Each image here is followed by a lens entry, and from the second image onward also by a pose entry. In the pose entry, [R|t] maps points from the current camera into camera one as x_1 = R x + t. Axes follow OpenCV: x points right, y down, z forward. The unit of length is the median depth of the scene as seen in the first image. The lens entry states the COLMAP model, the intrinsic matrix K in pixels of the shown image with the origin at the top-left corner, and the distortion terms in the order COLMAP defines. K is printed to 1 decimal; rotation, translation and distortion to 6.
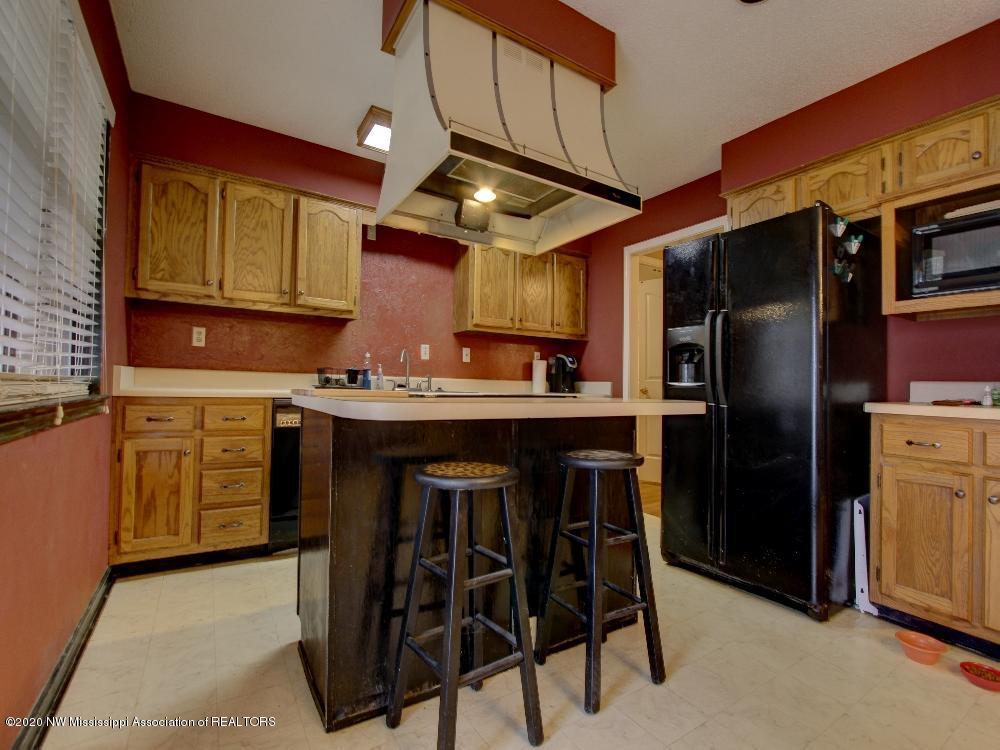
lens RADIAL K [[462.9, 0, 502.6], [0, 462.9, 375.2], [0, 0, 1]] dist [-0.018191, 0.003736]
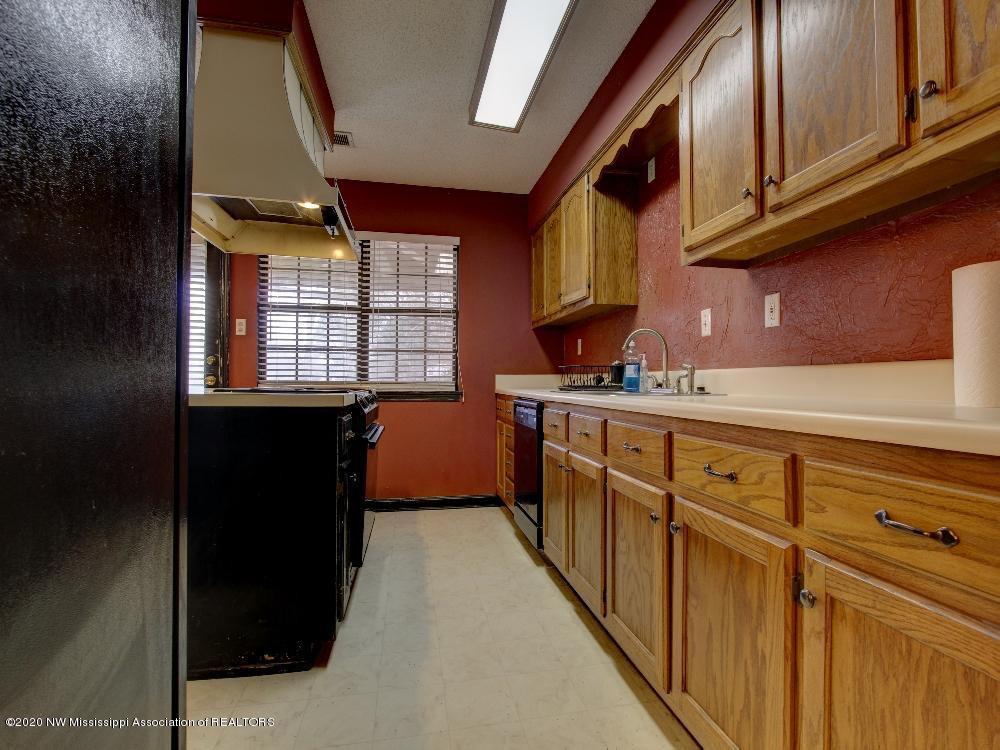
lens RADIAL K [[462.9, 0, 503.0], [0, 462.9, 377.4], [0, 0, 1]] dist [-0.018191, 0.003736]
pose [[-0.365519, -0.036065, -0.930105, 0.550728], [0.010502, 0.999026, -0.042865, 0.045463], [0.930744, -0.025436, -0.364785, 1.258912]]
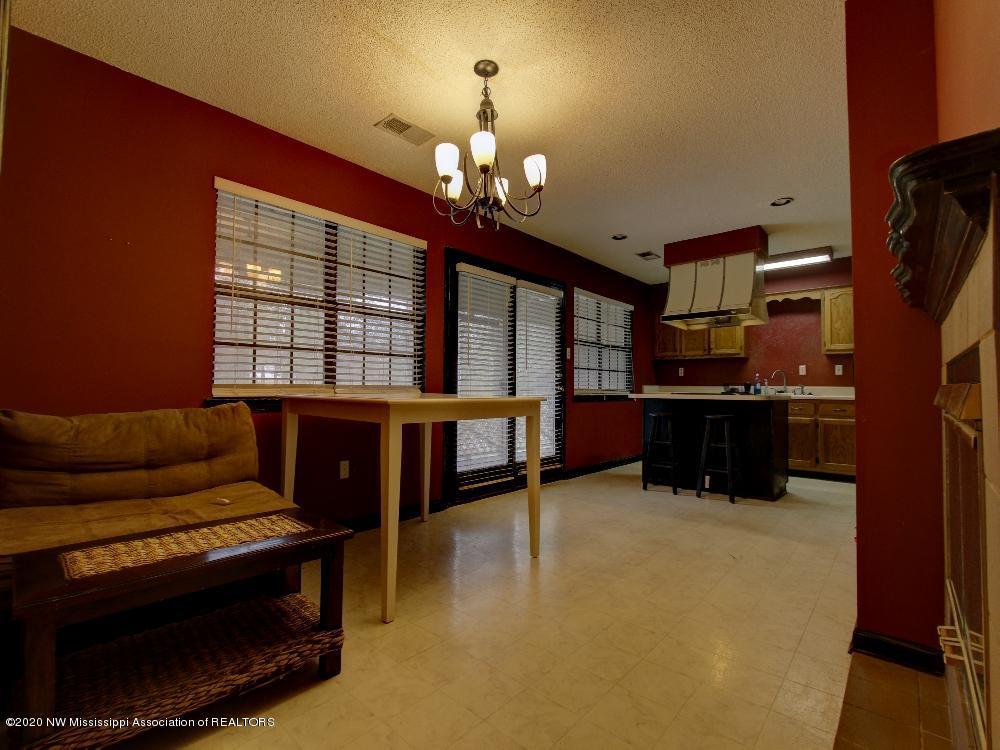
lens RADIAL K [[462.9, 0, 506.4], [0, 462.9, 373.3], [0, 0, 1]] dist [-0.018191, 0.003736]
pose [[0.269446, -0.049780, -0.961728, 1.371167], [0.019830, 0.998738, -0.046140, 0.015624], [0.962811, -0.006639, 0.270094, -0.501310]]
